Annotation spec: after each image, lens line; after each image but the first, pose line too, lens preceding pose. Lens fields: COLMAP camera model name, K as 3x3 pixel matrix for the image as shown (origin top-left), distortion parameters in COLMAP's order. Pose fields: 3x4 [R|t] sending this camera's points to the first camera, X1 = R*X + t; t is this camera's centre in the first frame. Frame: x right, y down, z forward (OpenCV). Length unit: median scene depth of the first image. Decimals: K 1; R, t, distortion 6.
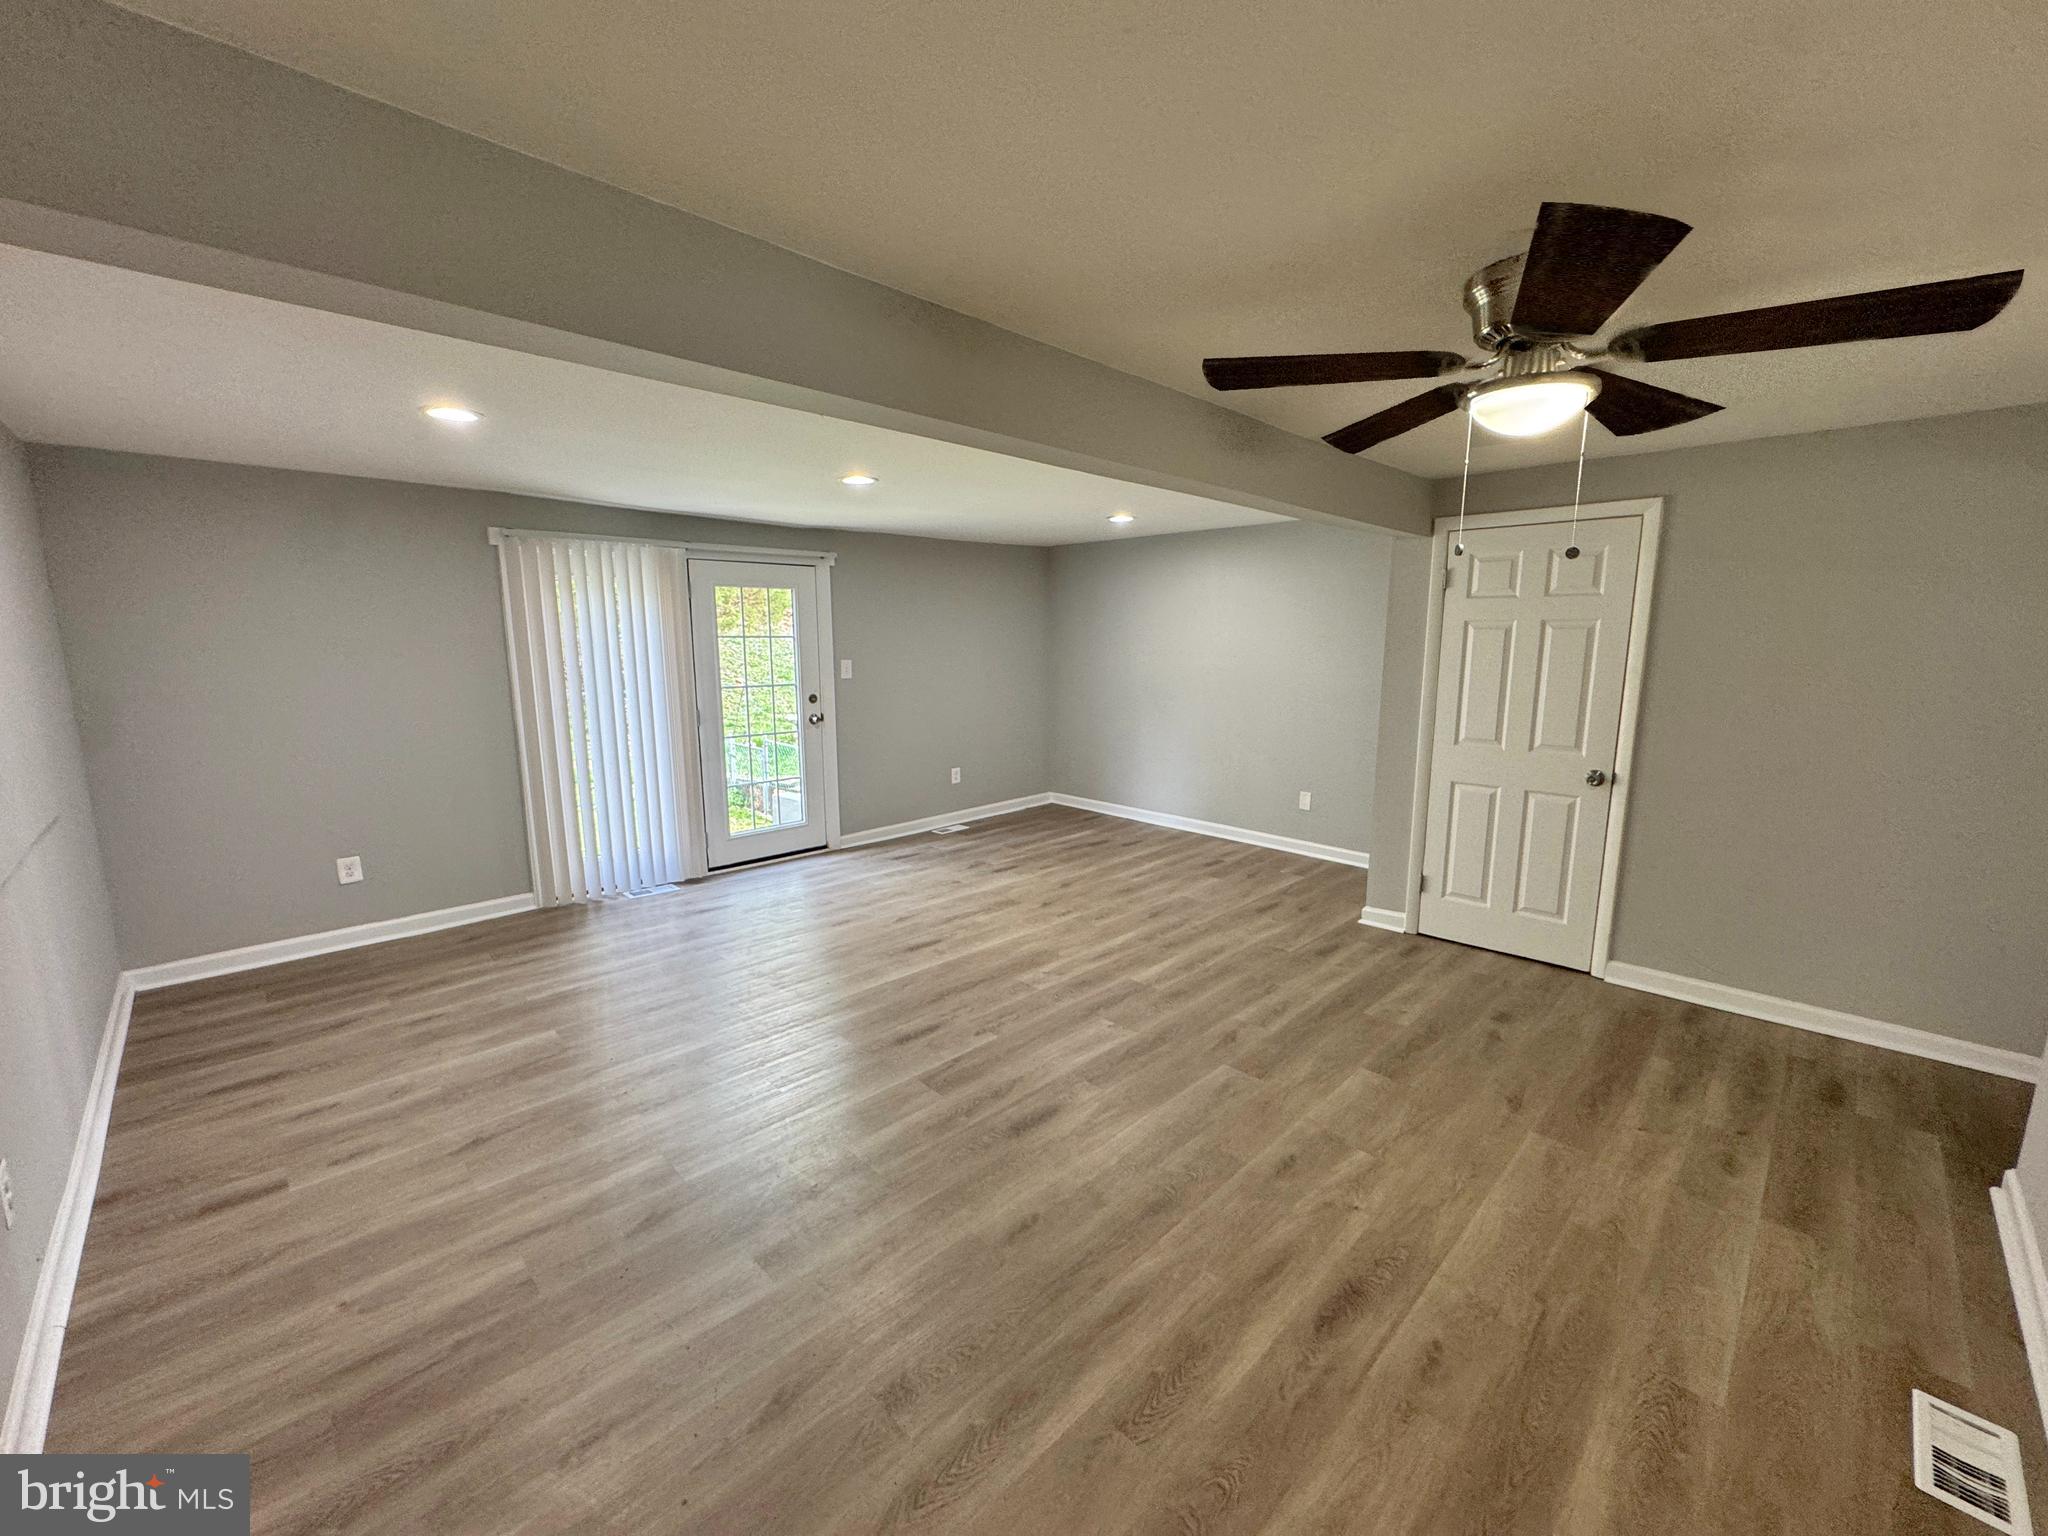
lens RADIAL K [[819.8, 0, 1024.0], [0, 819.8, 768.0], [0, 0, 1]] dist [-0.003182, -0.000189]
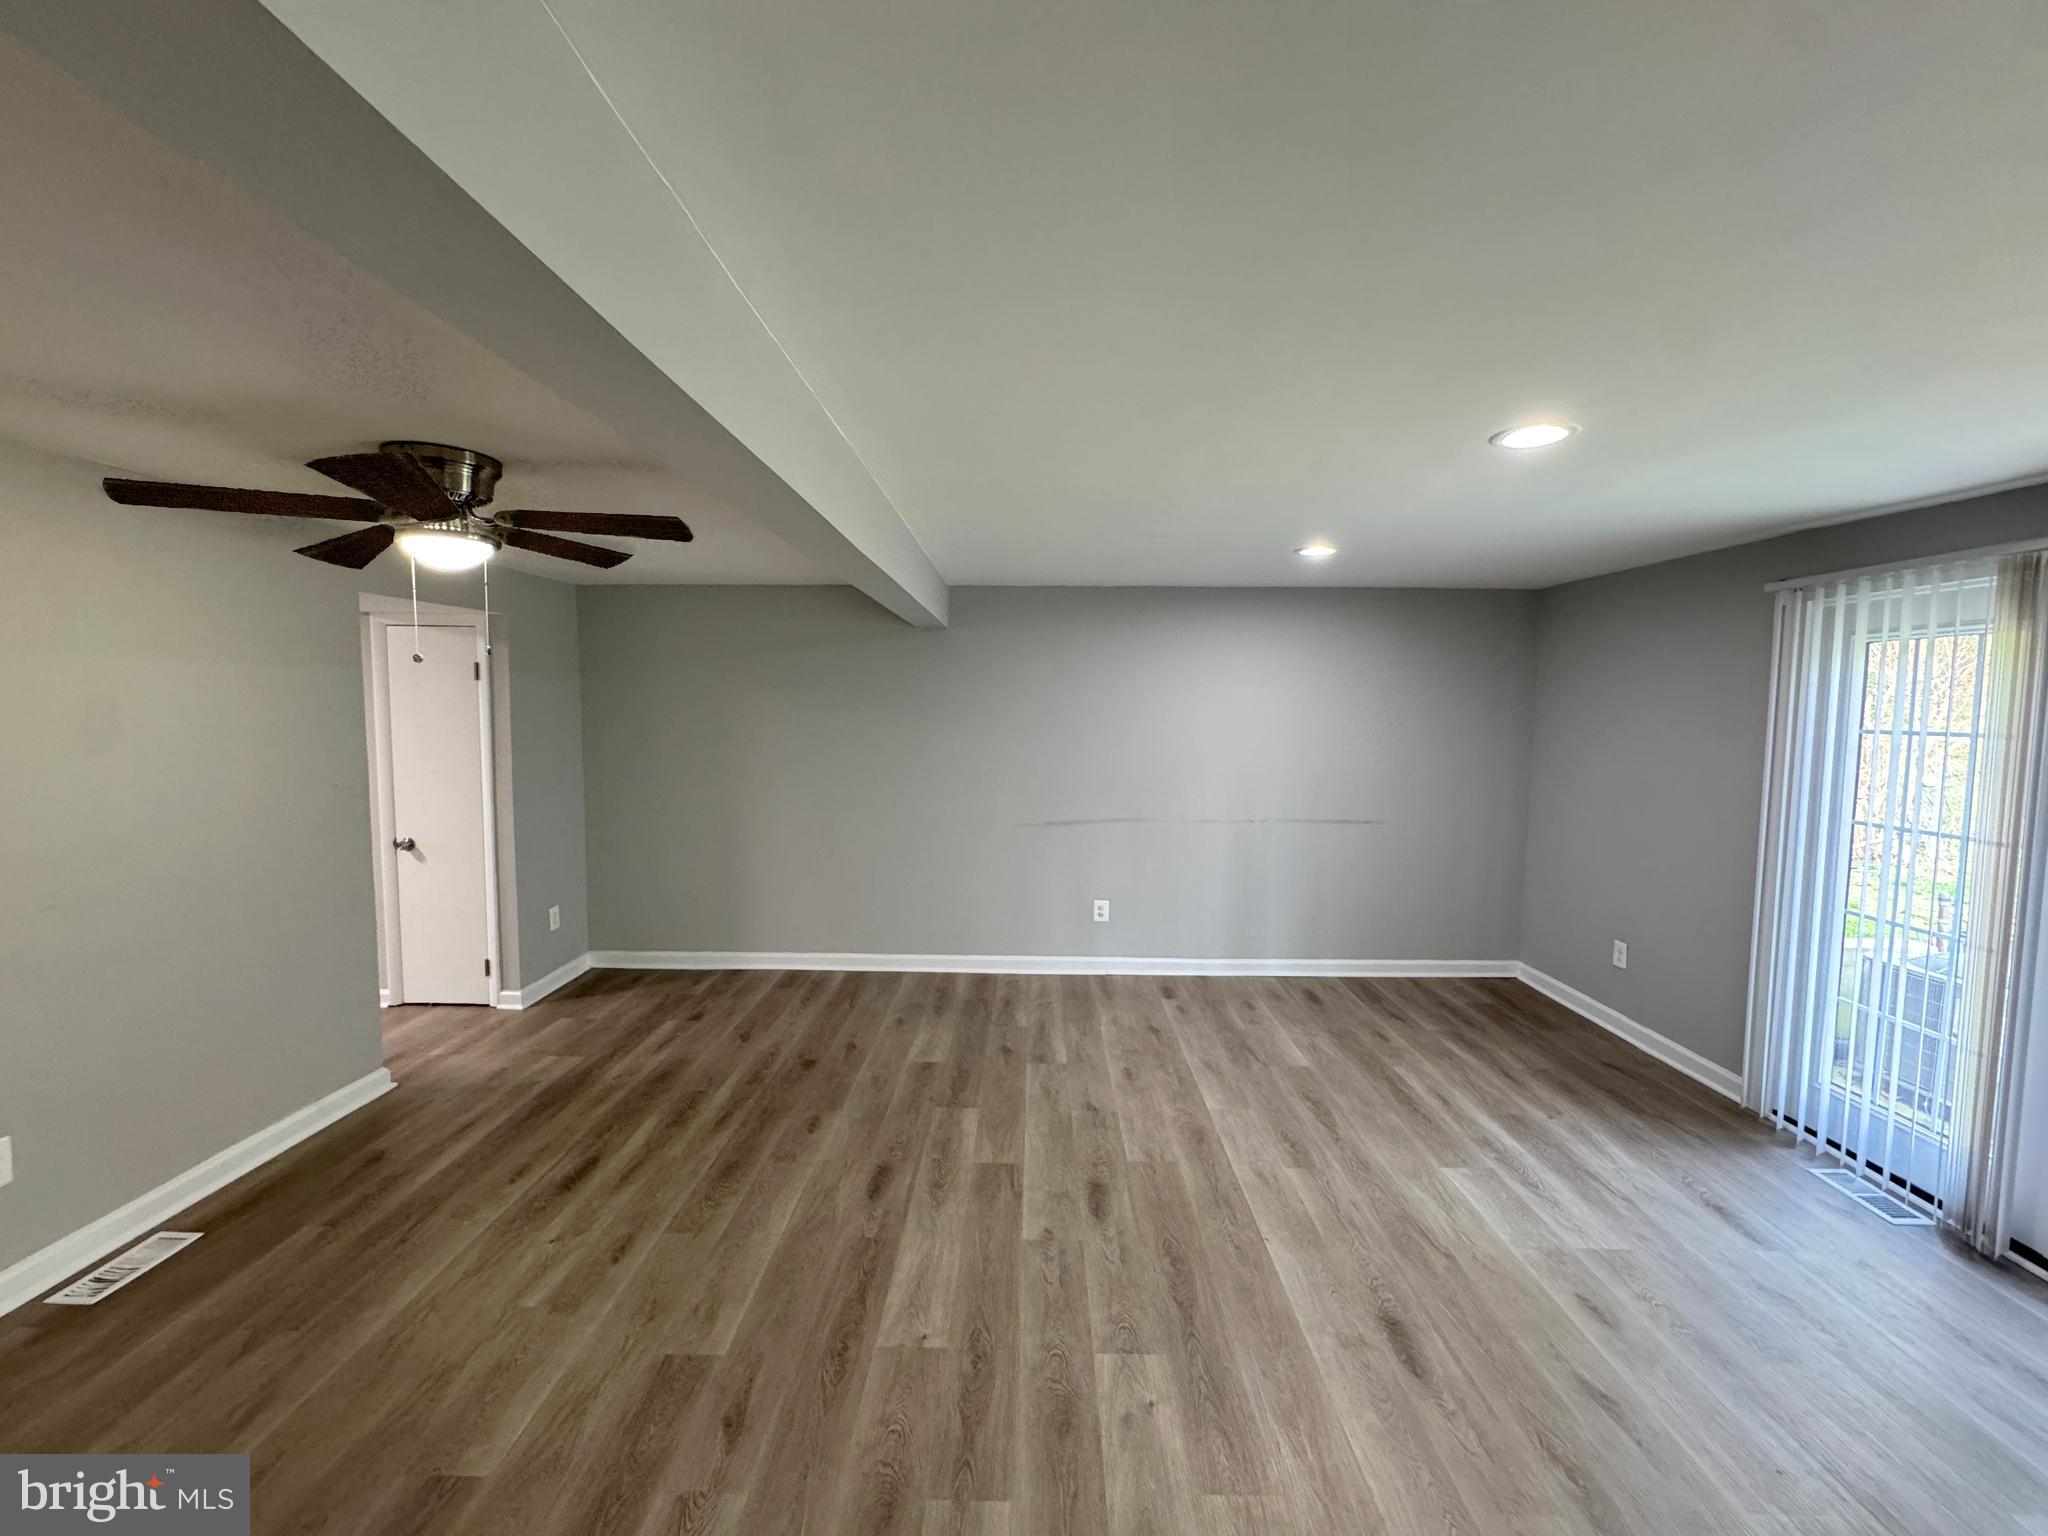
lens RADIAL K [[819.8, 0, 1024.0], [0, 819.8, 768.0], [0, 0, 1]] dist [-0.003182, -0.000189]
pose [[-0.710459, 0.045893, -0.702240, 0.405453], [-0.123835, 0.974148, 0.188947, -0.206532], [0.692757, 0.221201, -0.686409, 1.189905]]
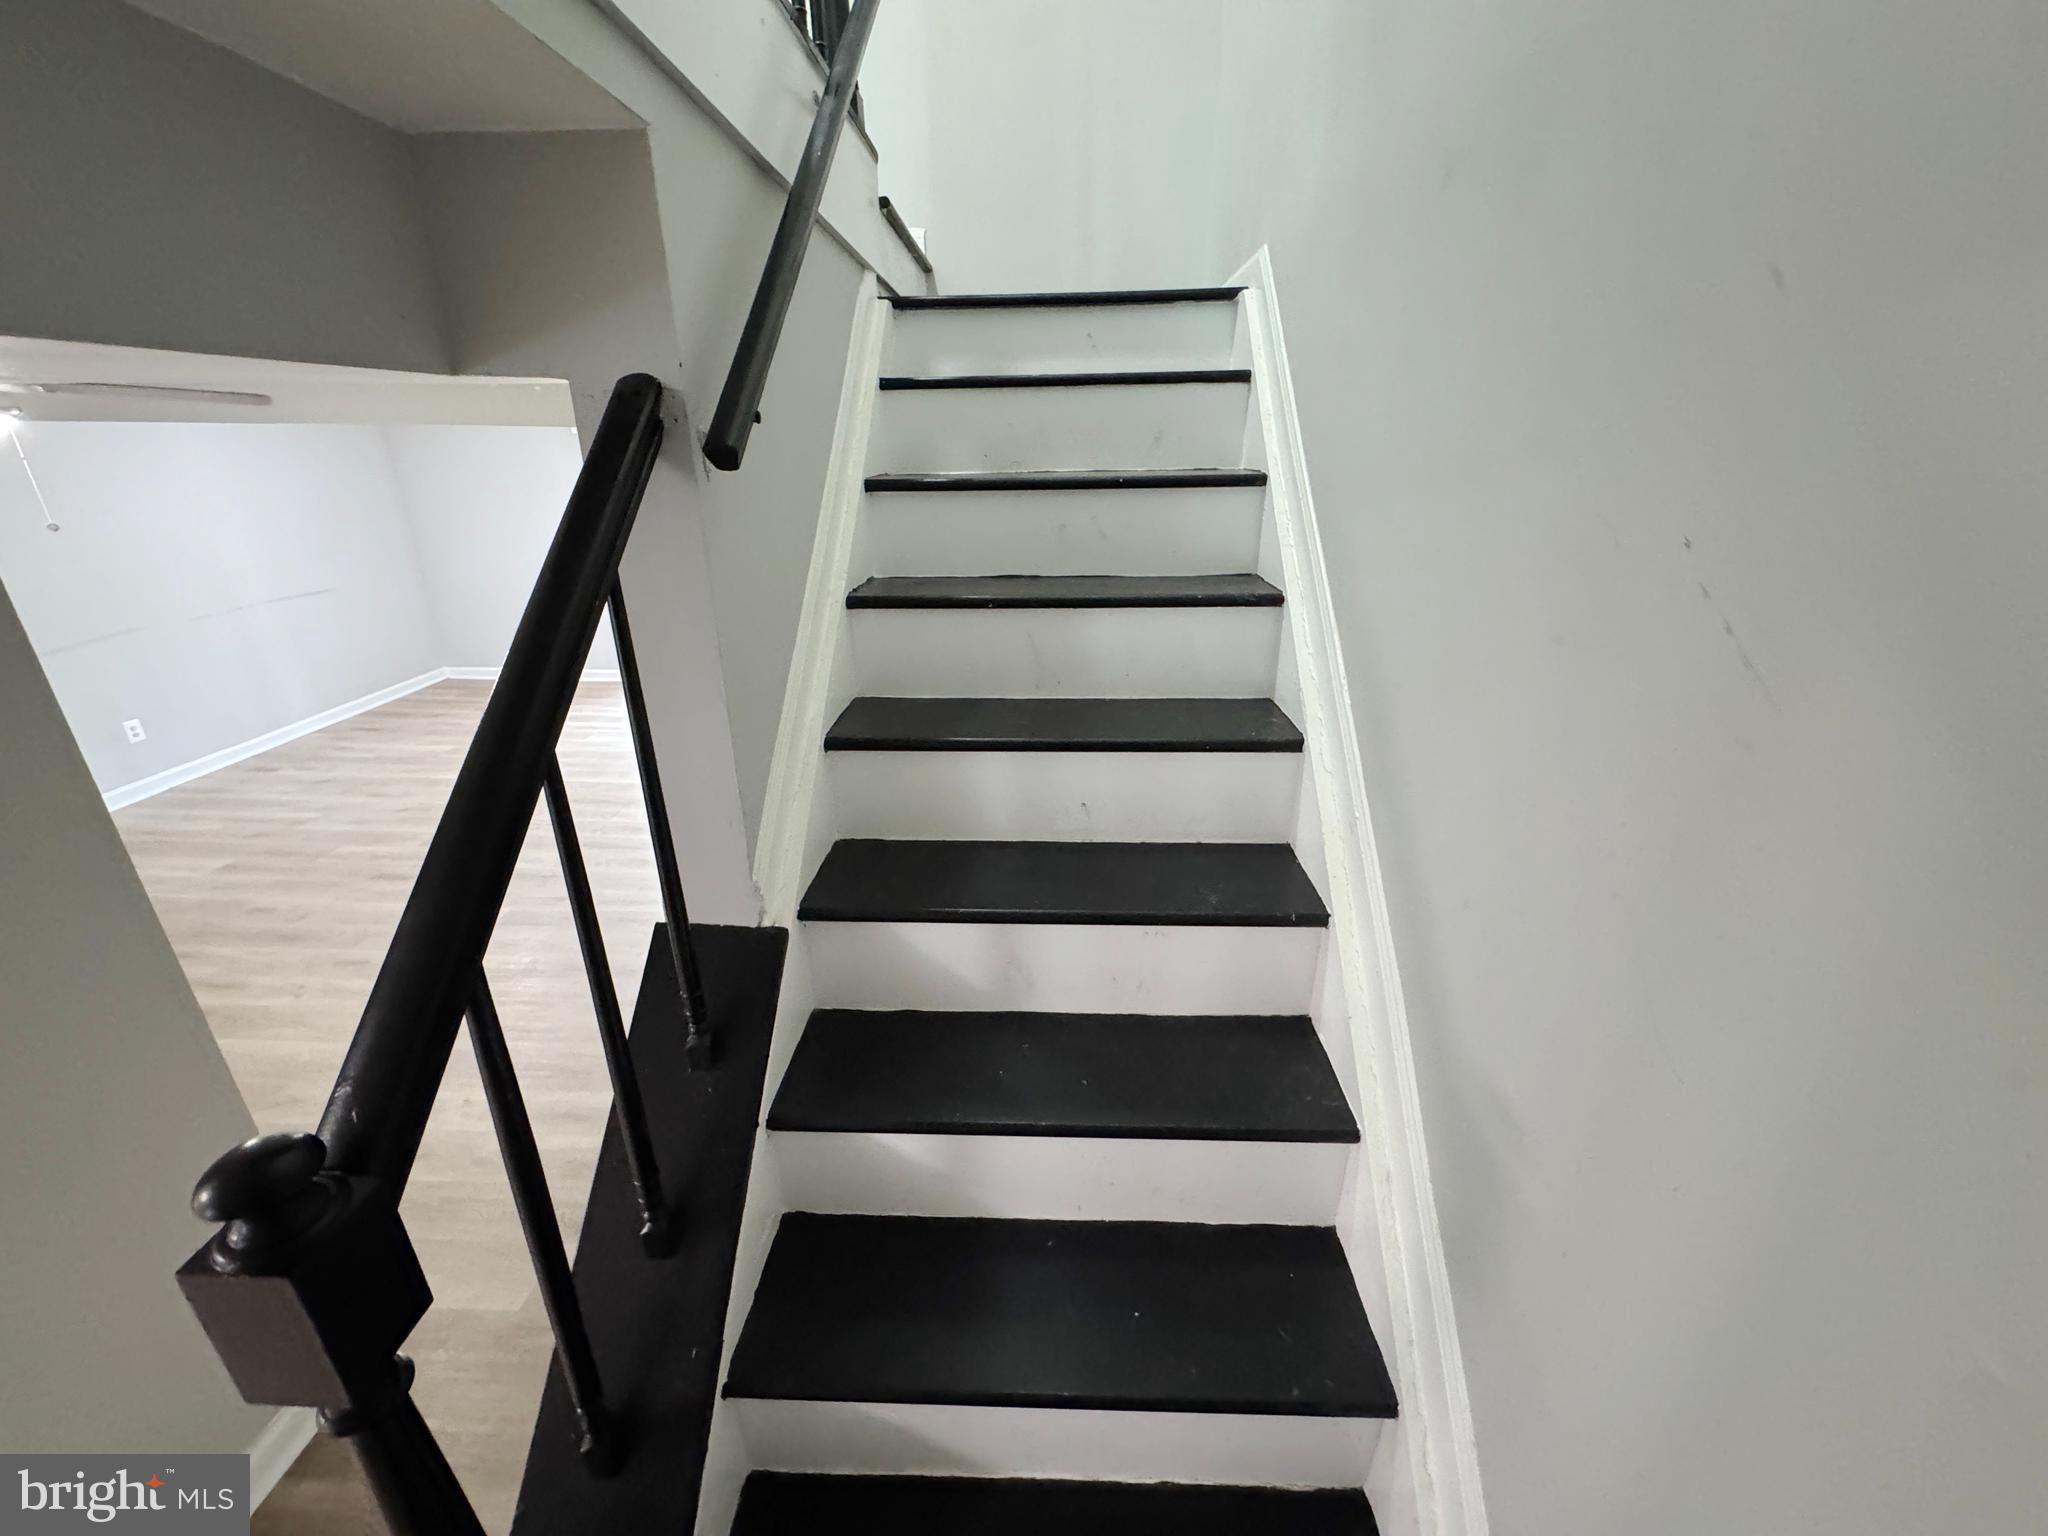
lens RADIAL K [[819.8, 0, 1024.0], [0, 819.8, 768.0], [0, 0, 1]] dist [-0.003182, -0.000189]
pose [[0.680819, 0.275065, -0.678841, 1.215345], [-0.124308, 0.956753, 0.263005, -0.205749], [0.721826, -0.094674, 0.685568, 0.569813]]
